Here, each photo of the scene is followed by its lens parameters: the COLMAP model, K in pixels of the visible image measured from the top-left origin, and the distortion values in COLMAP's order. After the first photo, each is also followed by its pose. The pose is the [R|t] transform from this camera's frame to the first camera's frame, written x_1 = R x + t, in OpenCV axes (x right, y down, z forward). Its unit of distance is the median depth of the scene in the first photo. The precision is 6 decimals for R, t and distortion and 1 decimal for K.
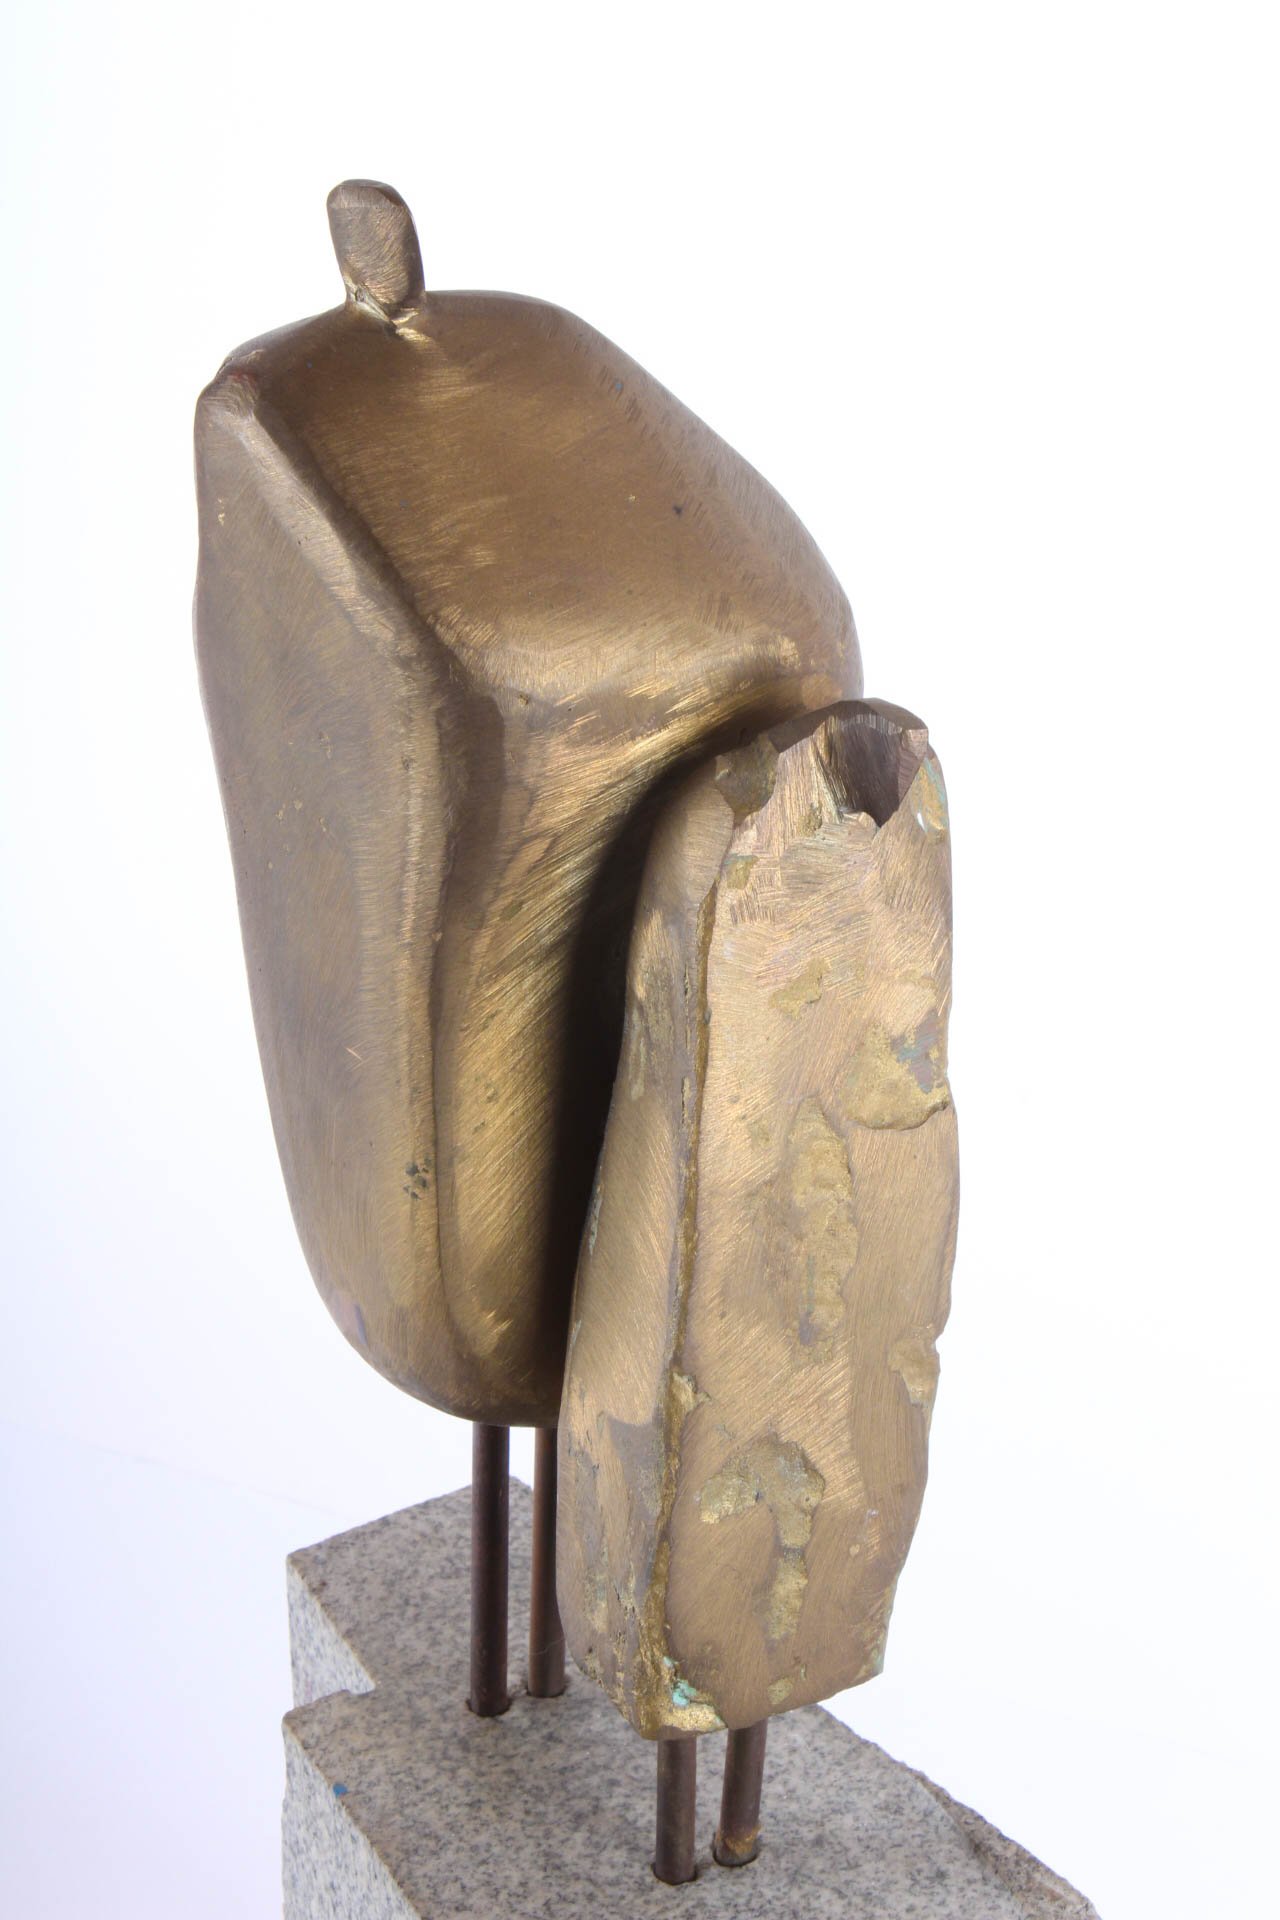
lens RADIAL K [[4485.2, 0, 642.4], [0, 4485.2, 960.0], [0, 0, 1]] dist [0.067607, 0.000000]
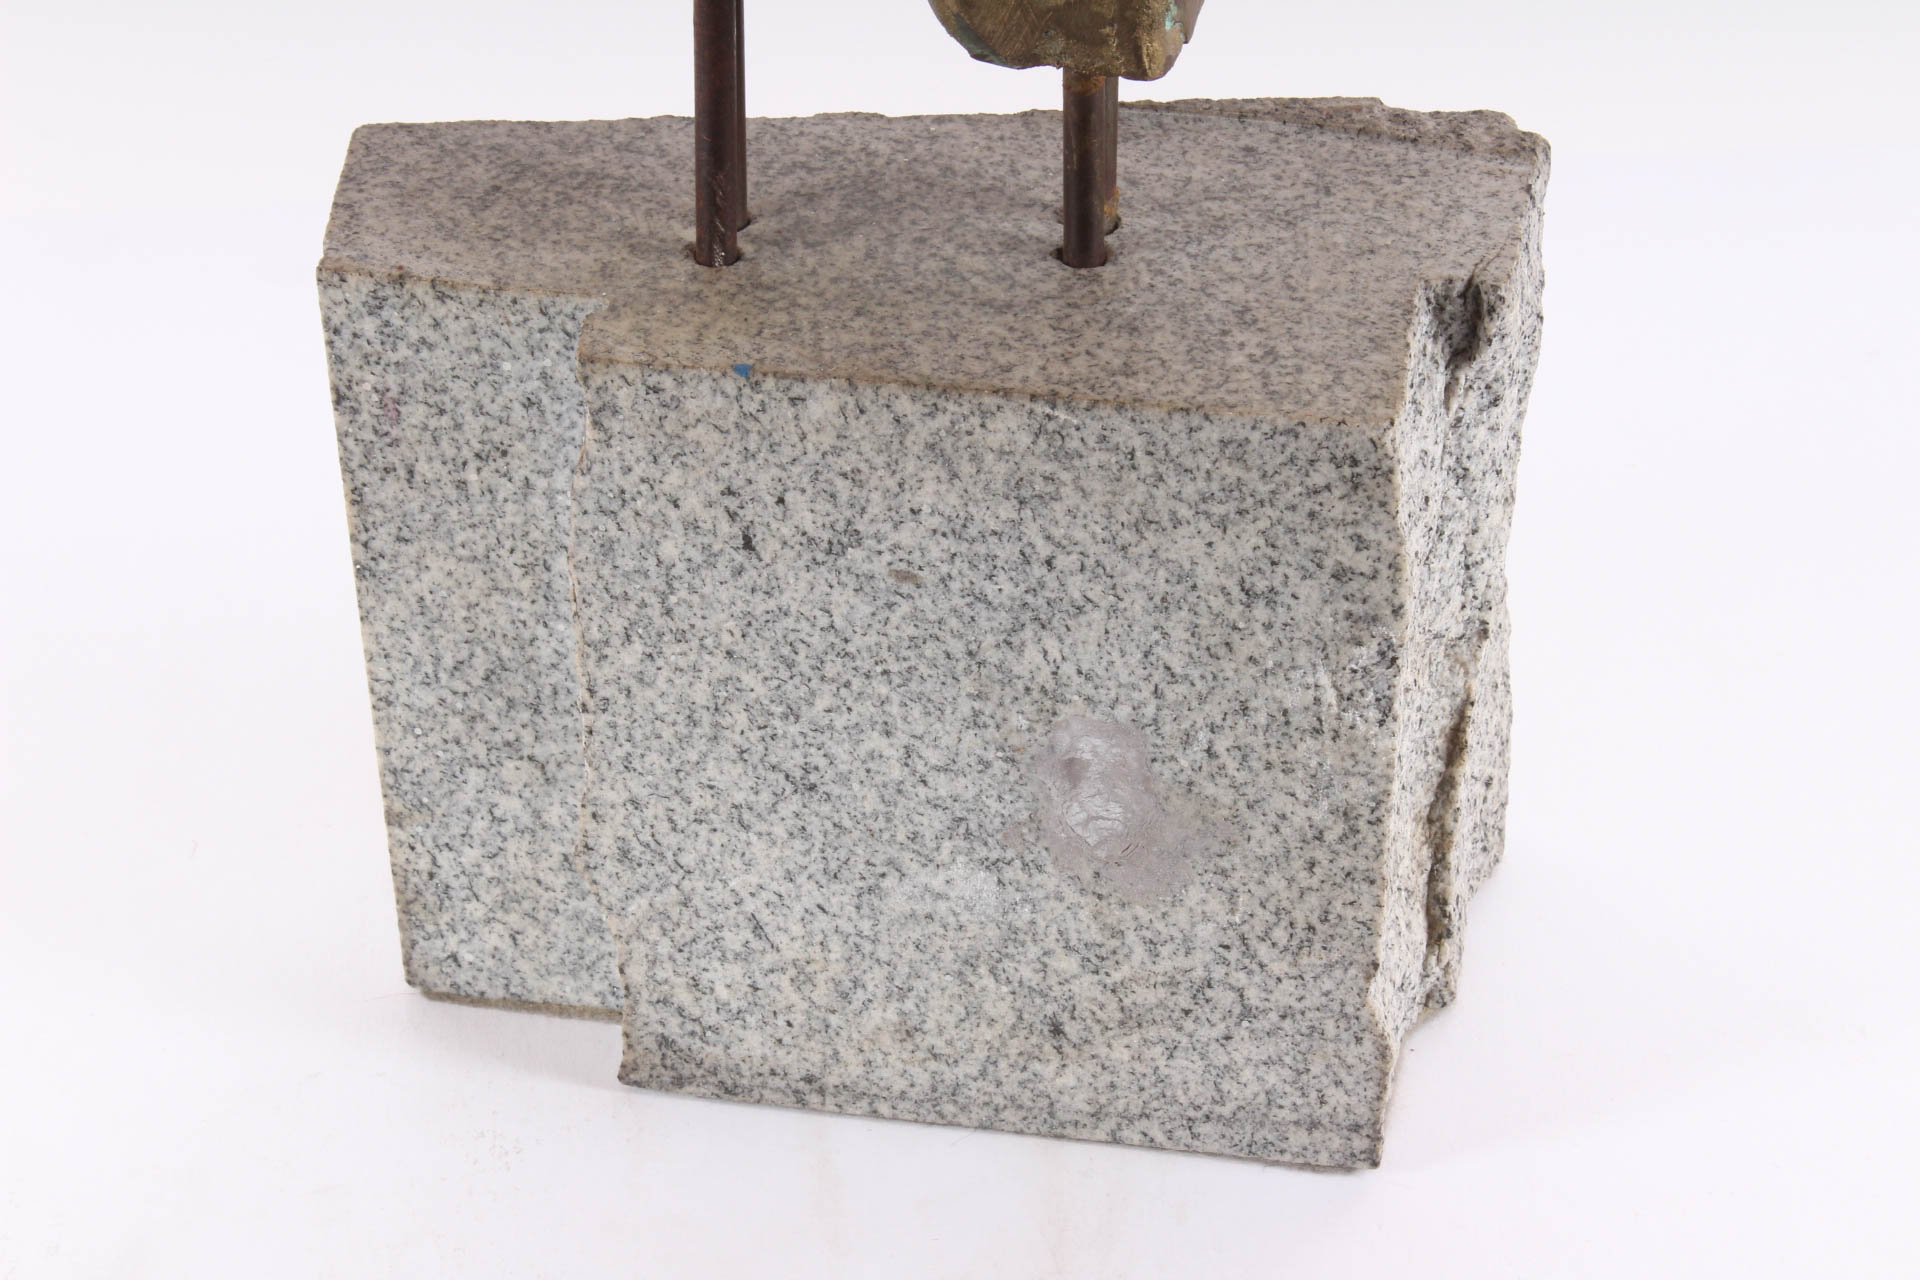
lens RADIAL K [[4485.2, 0, 961.1], [0, 4485.2, 646.3], [0, 0, 1]] dist [0.067607, 0.000000]
pose [[0.594575, -0.455951, 0.662261, -0.697980], [0.358056, 0.887635, 0.289655, -0.007060], [-0.719914, 0.064905, 0.691021, 0.391305]]
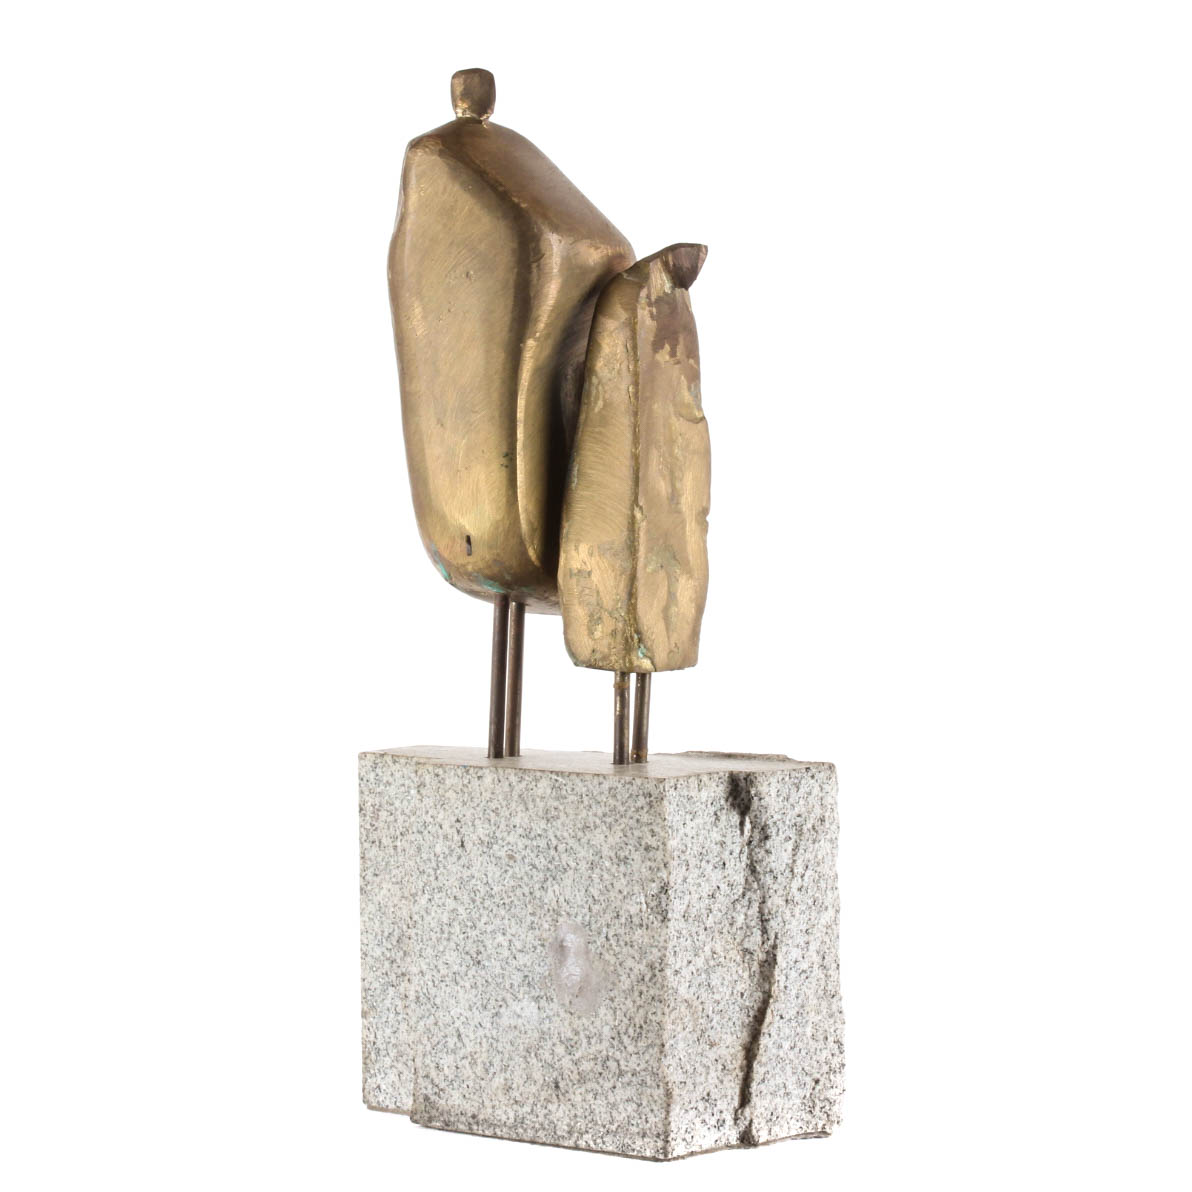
lens RADIAL K [[3598.5, 0, 598.4], [0, 3598.5, 586.2], [0, 0, 1]] dist [0.053009, 0.000000]
pose [[0.896469, -0.007960, 0.443036, -0.879661], [0.182997, 0.917241, -0.353809, 0.819509], [-0.403554, 0.398253, 0.823734, -0.619007]]
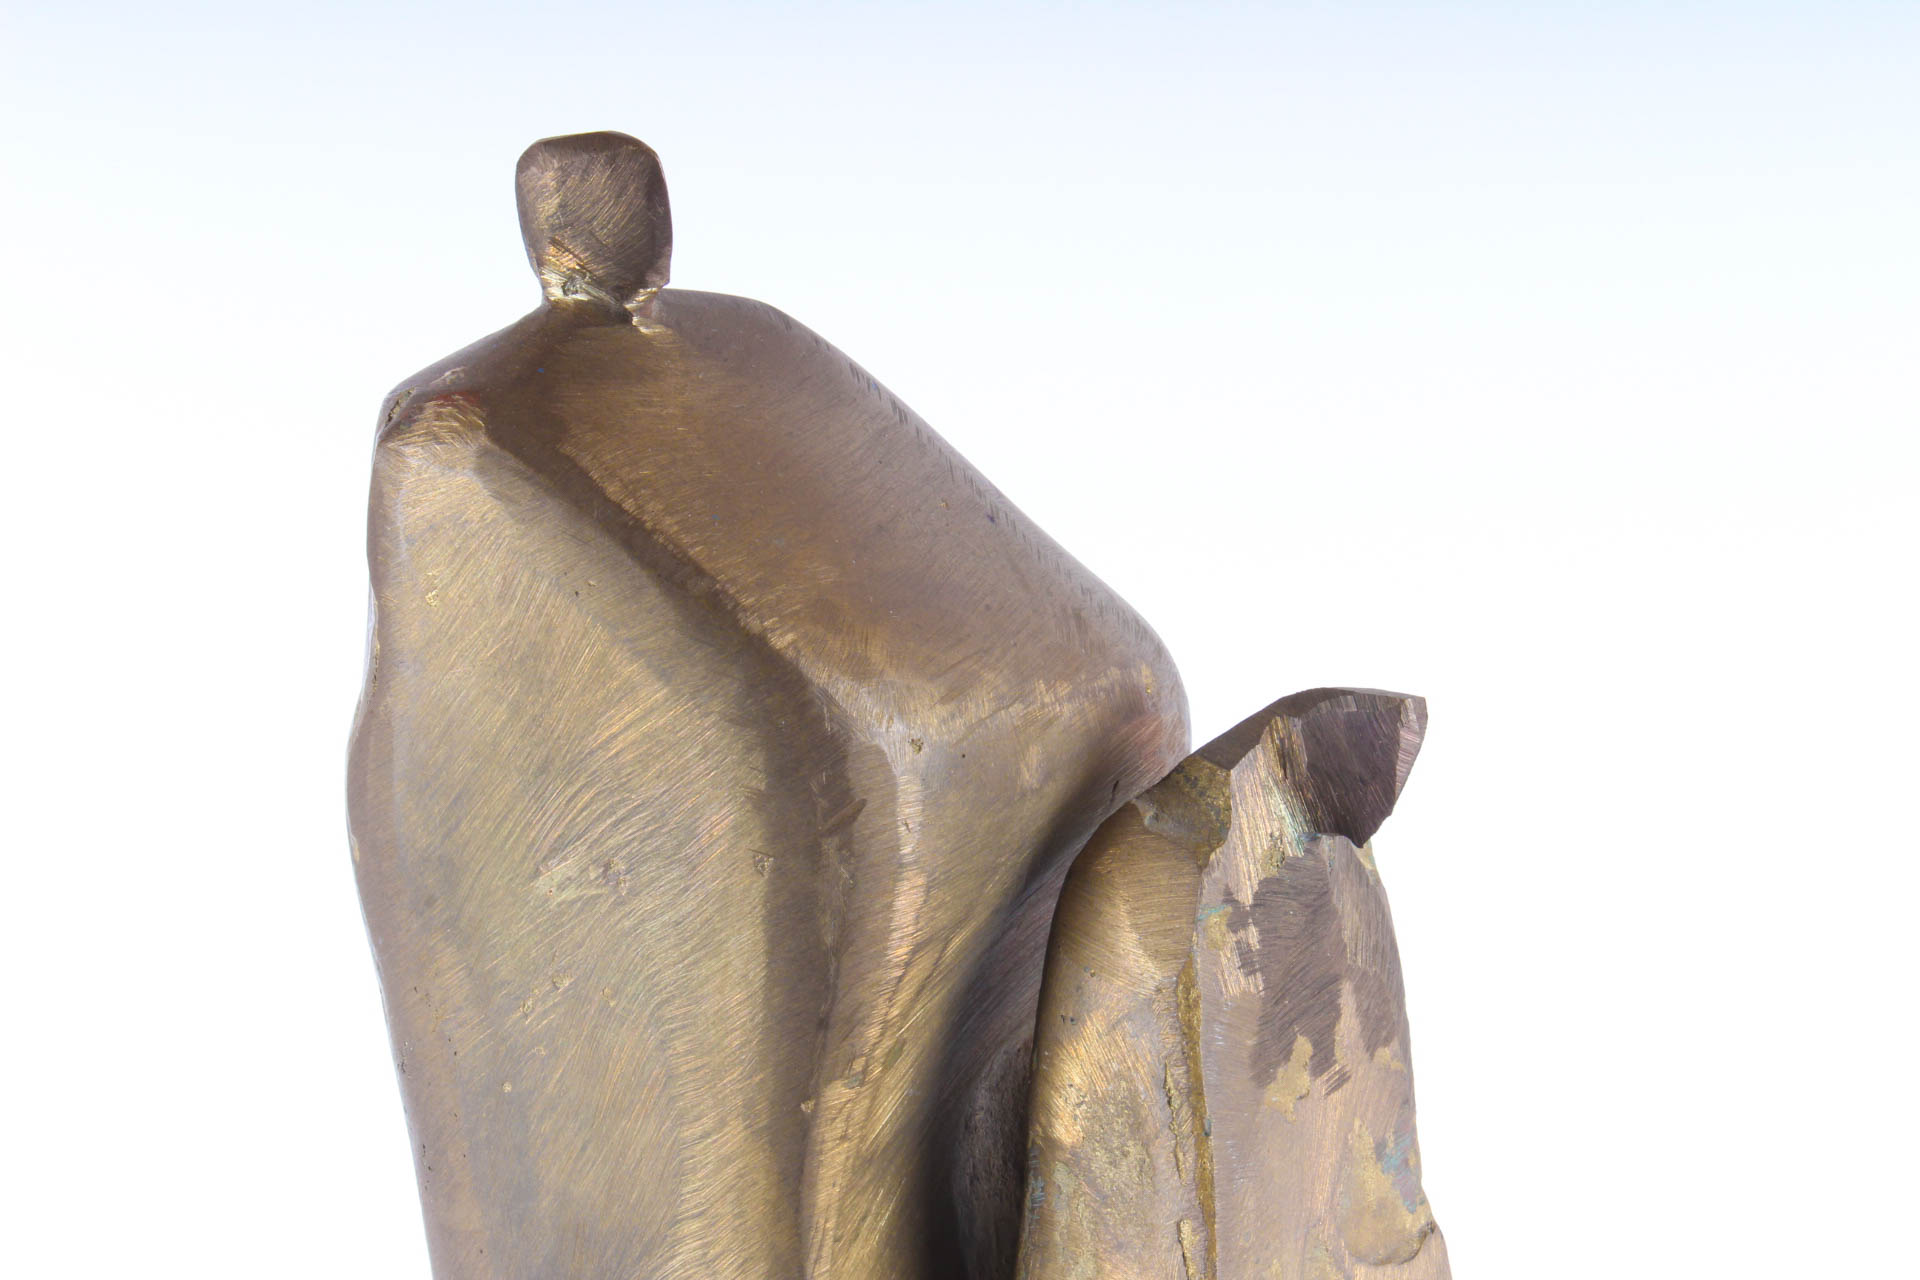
lens RADIAL K [[4485.2, 0, 947.2], [0, 4485.2, 642.7], [0, 0, 1]] dist [0.067607, 0.000000]
pose [[0.911316, -0.120106, 0.393799, -0.296935], [0.220545, 0.950102, -0.220604, 0.087438], [-0.347653, 0.287891, 0.892332, 0.298506]]
